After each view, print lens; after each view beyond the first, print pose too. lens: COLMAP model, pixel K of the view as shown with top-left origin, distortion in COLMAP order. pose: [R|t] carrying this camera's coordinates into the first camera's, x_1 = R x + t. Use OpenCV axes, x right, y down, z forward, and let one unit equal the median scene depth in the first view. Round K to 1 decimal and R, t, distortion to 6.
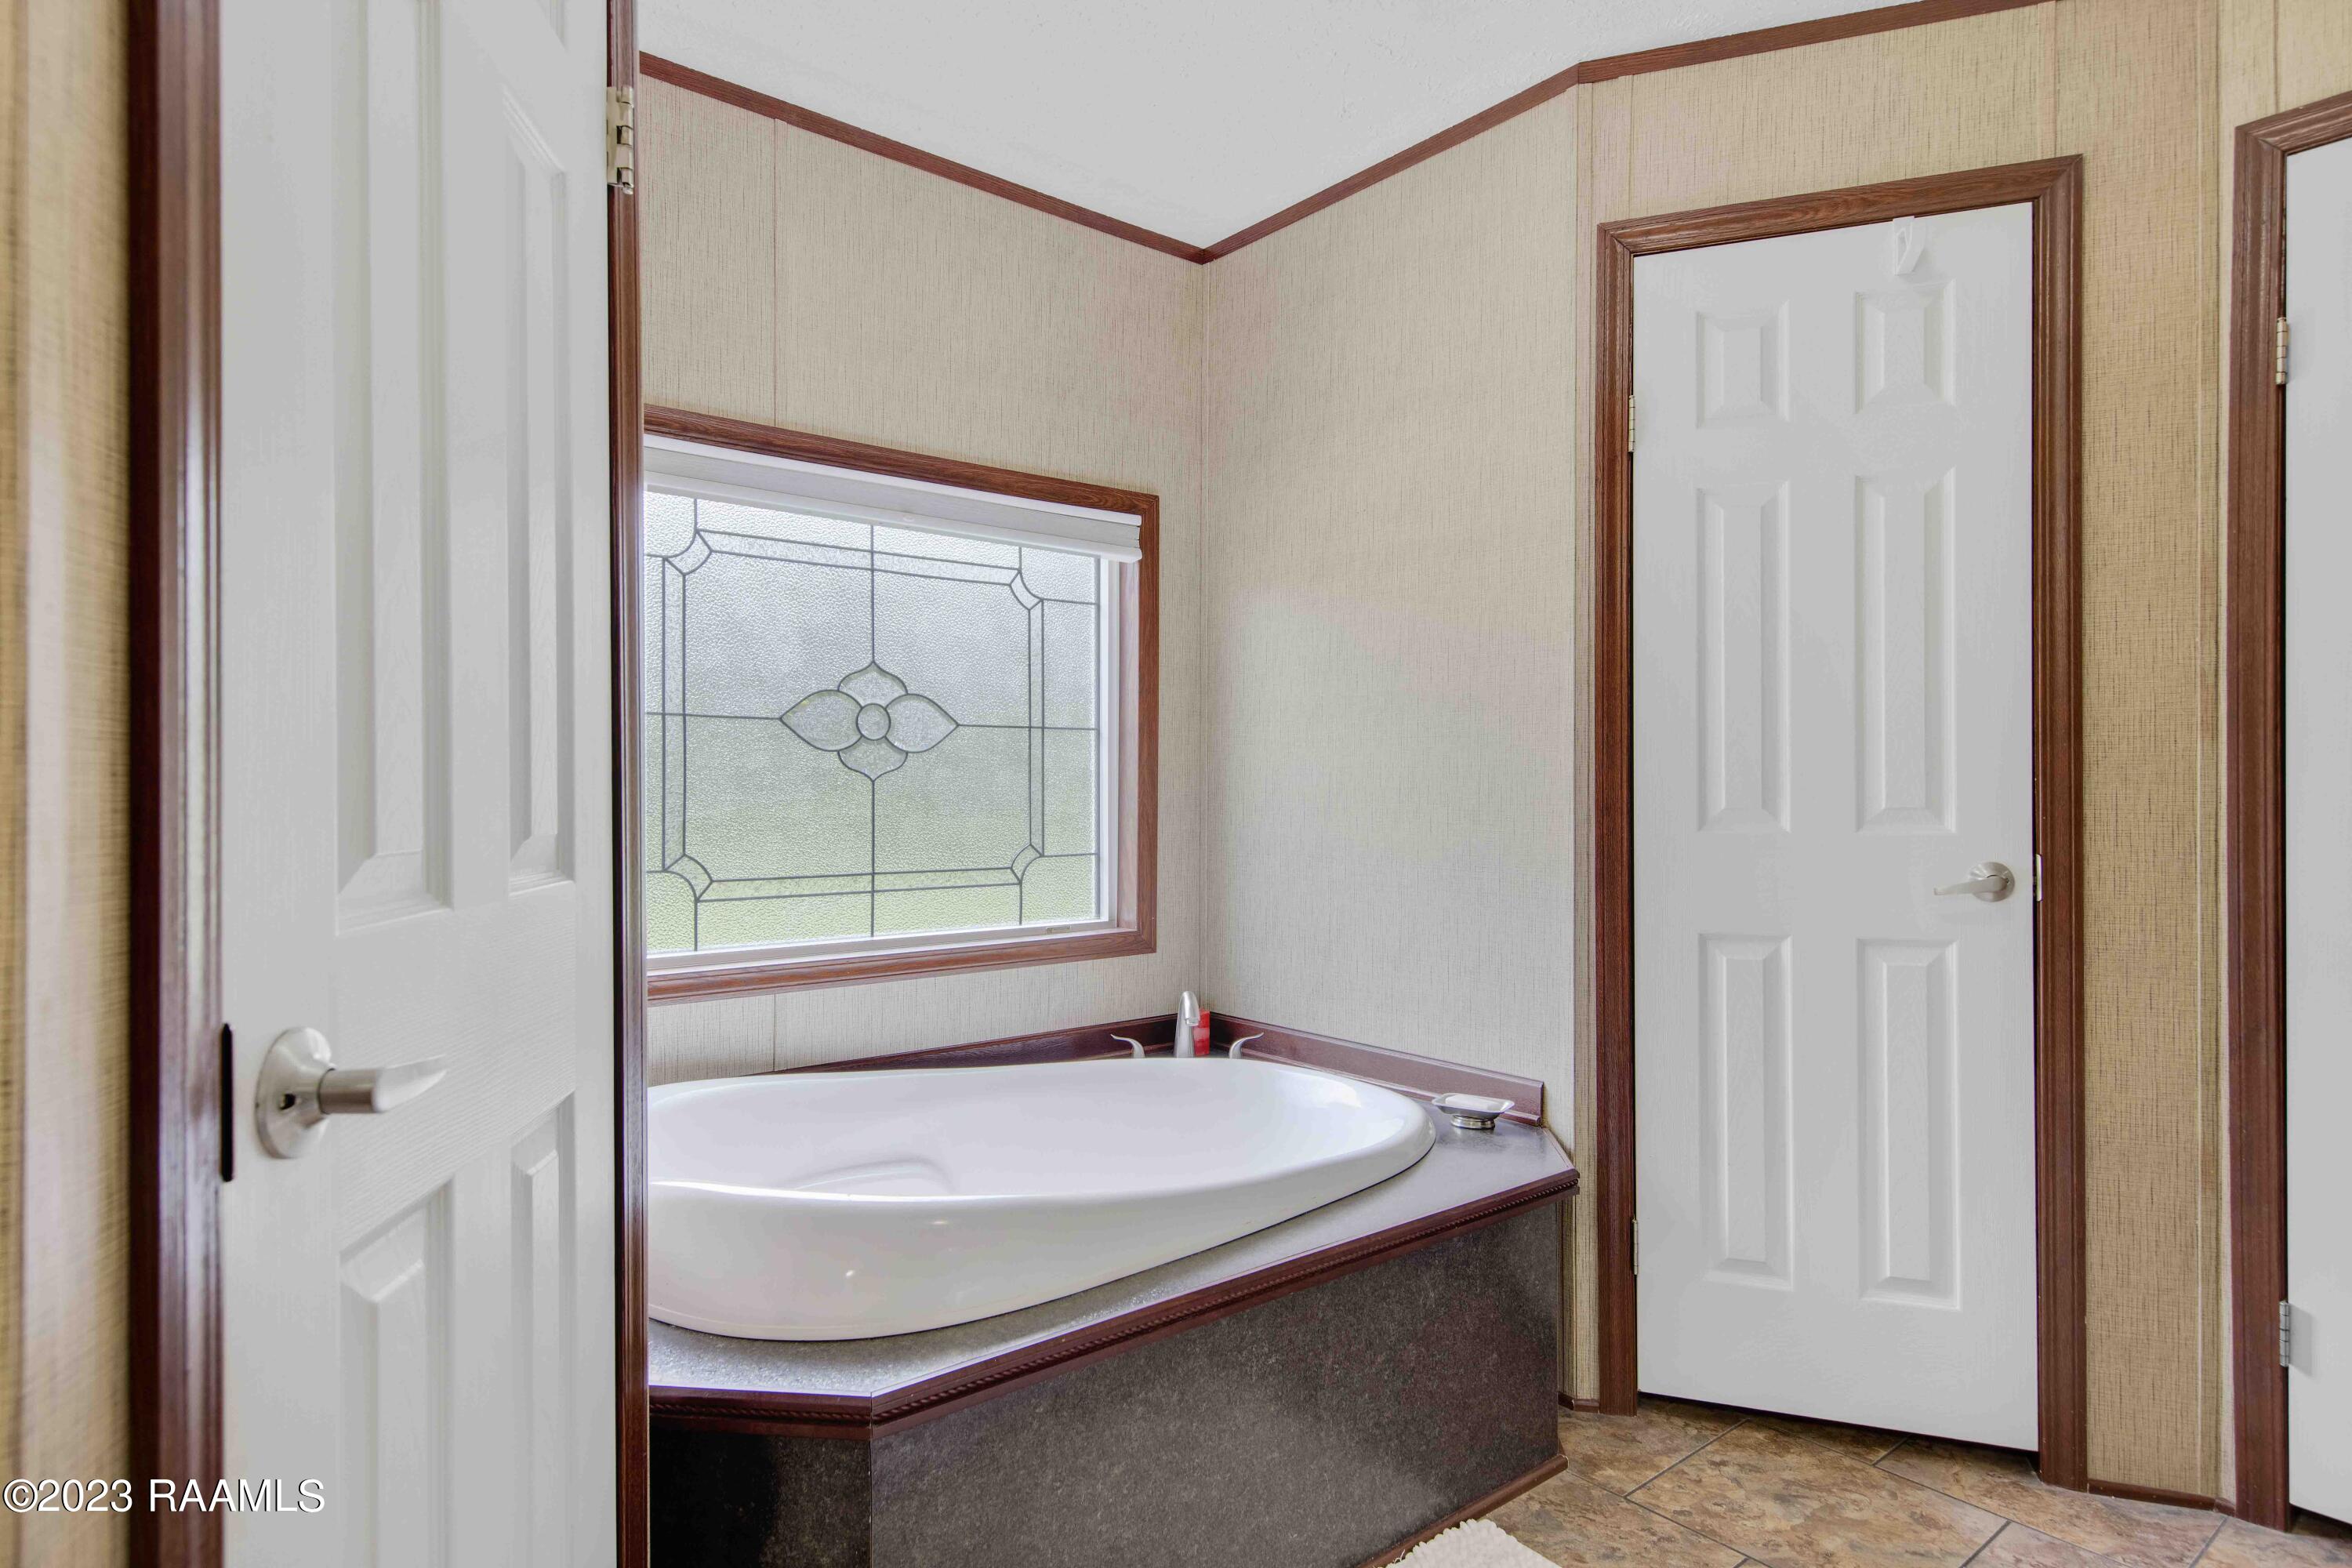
lens RADIAL K [[1326.8, 0, 1177.4], [0, 1326.8, 788.1], [0, 0, 1]] dist [0.016962, -0.005583]
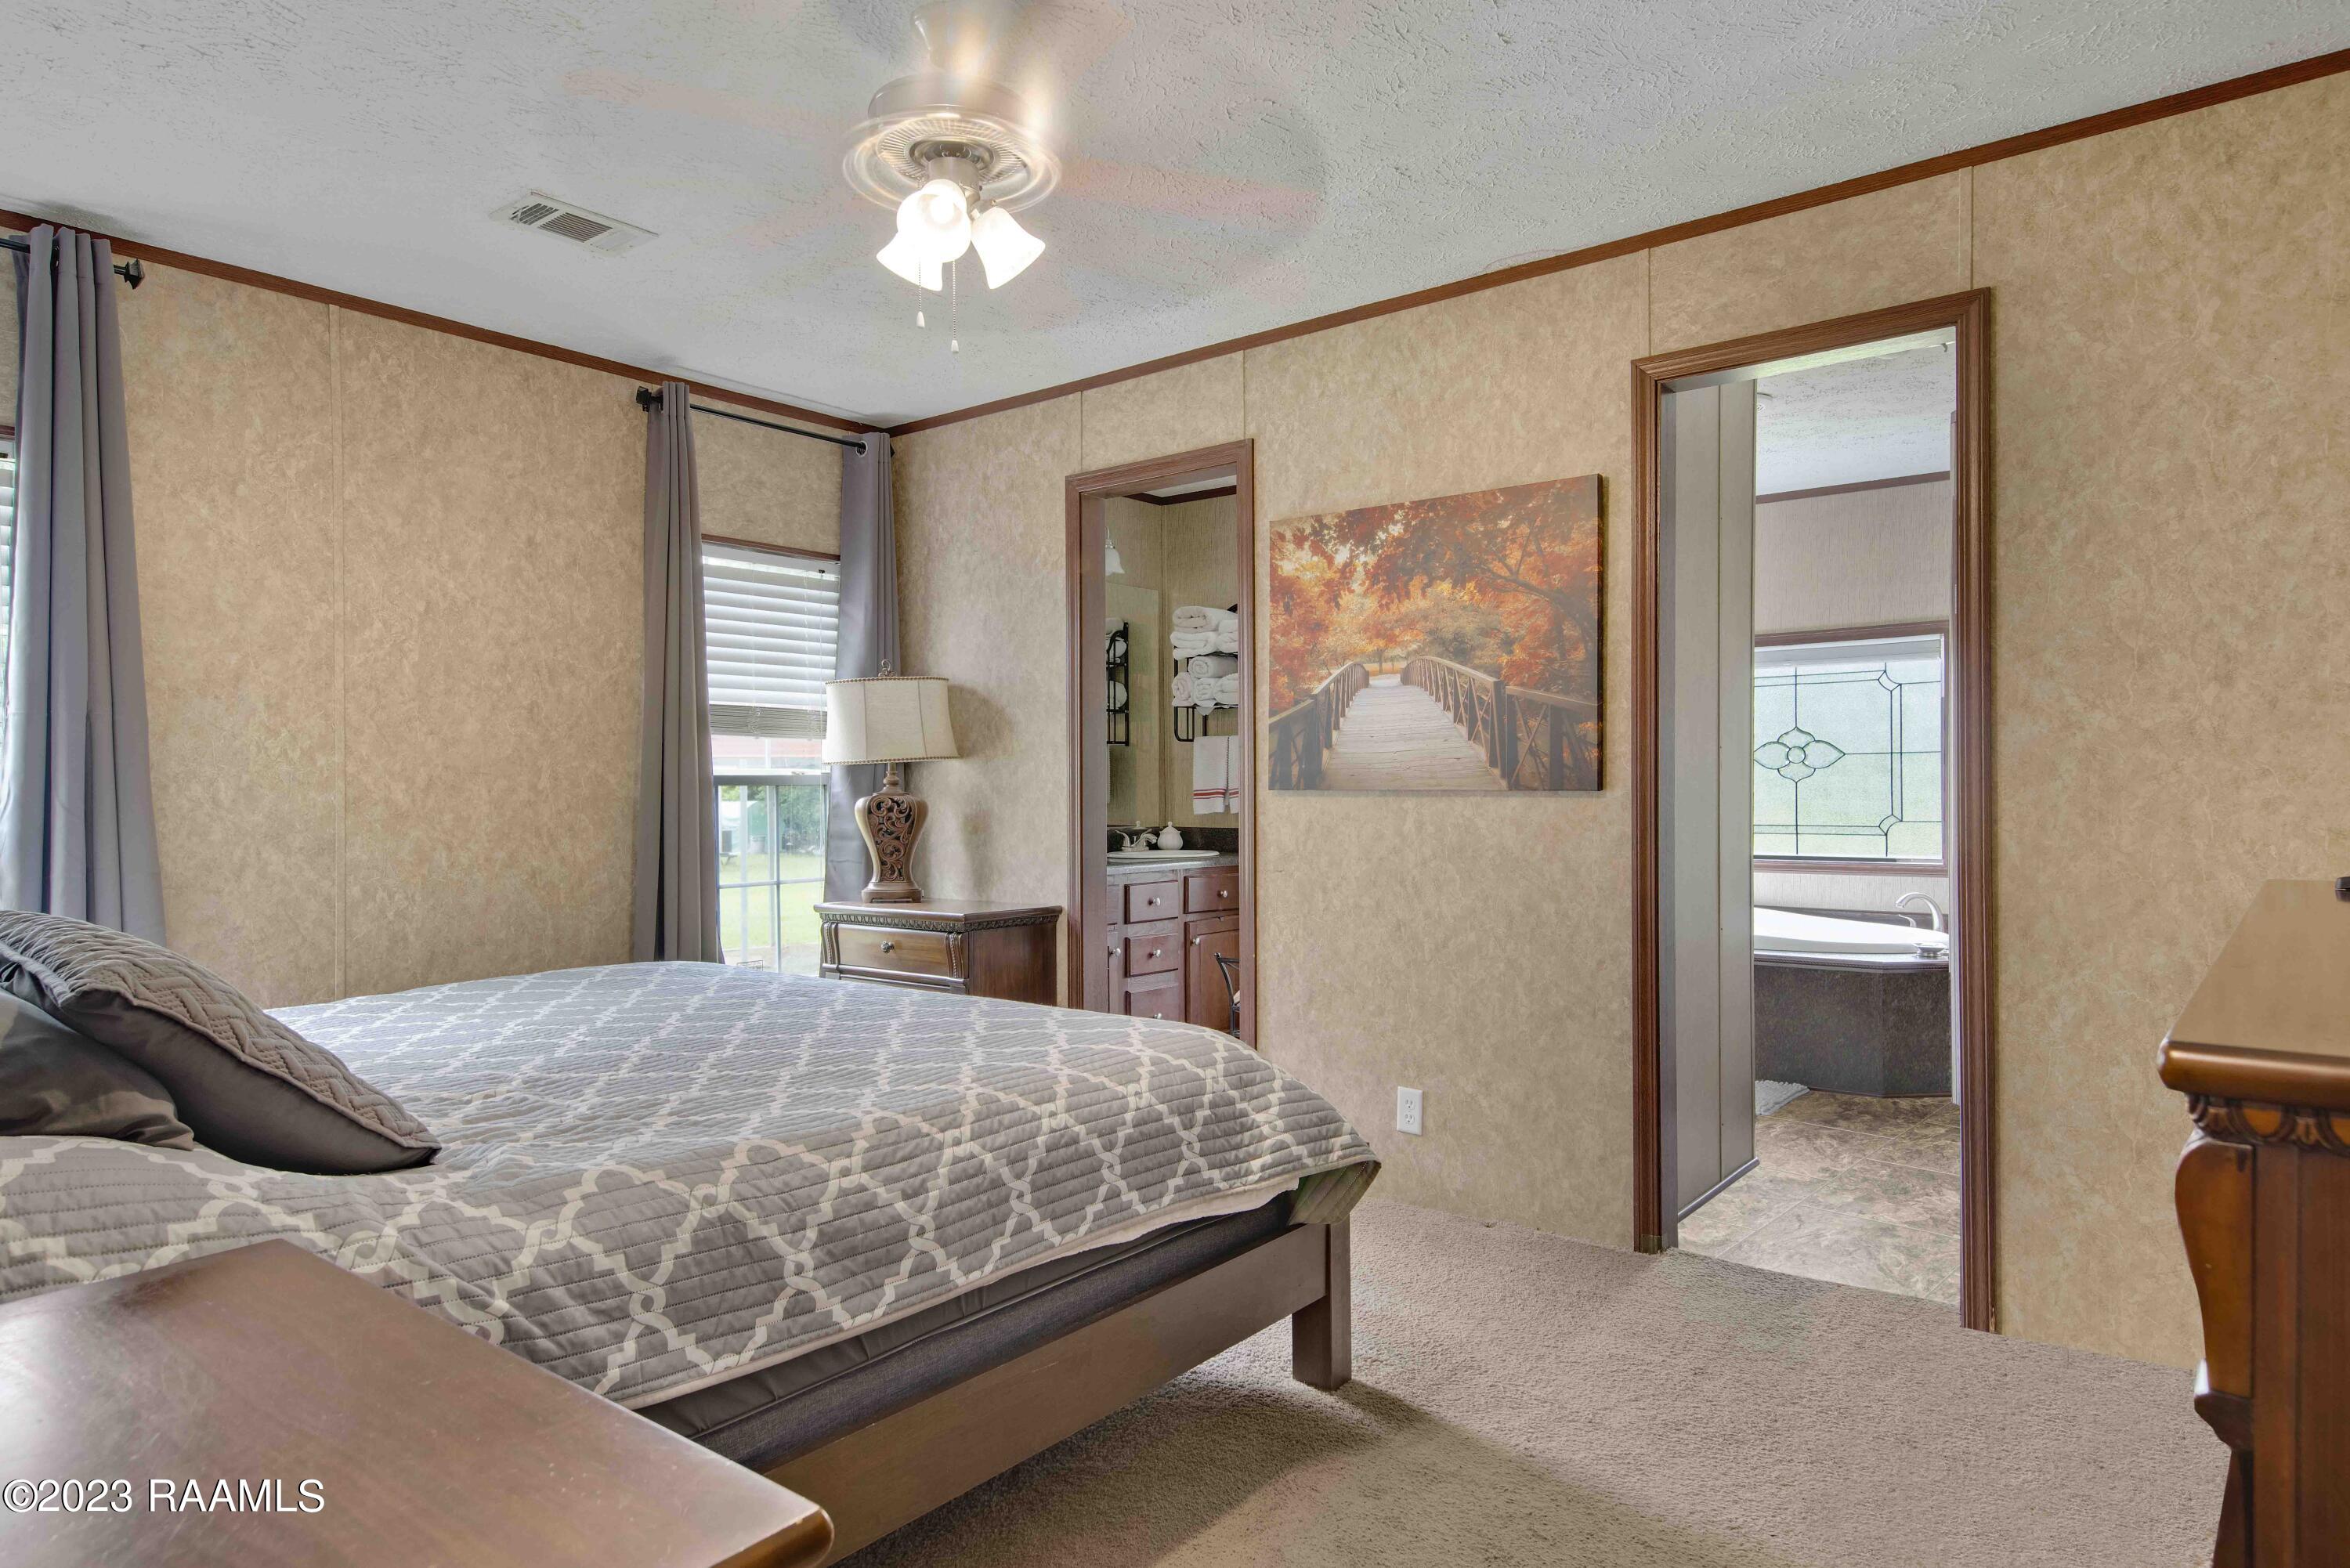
lens RADIAL K [[1325.6, 0, 1175.8], [0, 1325.6, 788.5], [0, 0, 1]] dist [0.016962, -0.005583]
pose [[0.166944, -0.003537, -0.985960, 1.612633], [0.003297, 0.999990, -0.003029, 0.007518], [0.985961, -0.002745, 0.166954, -0.331992]]
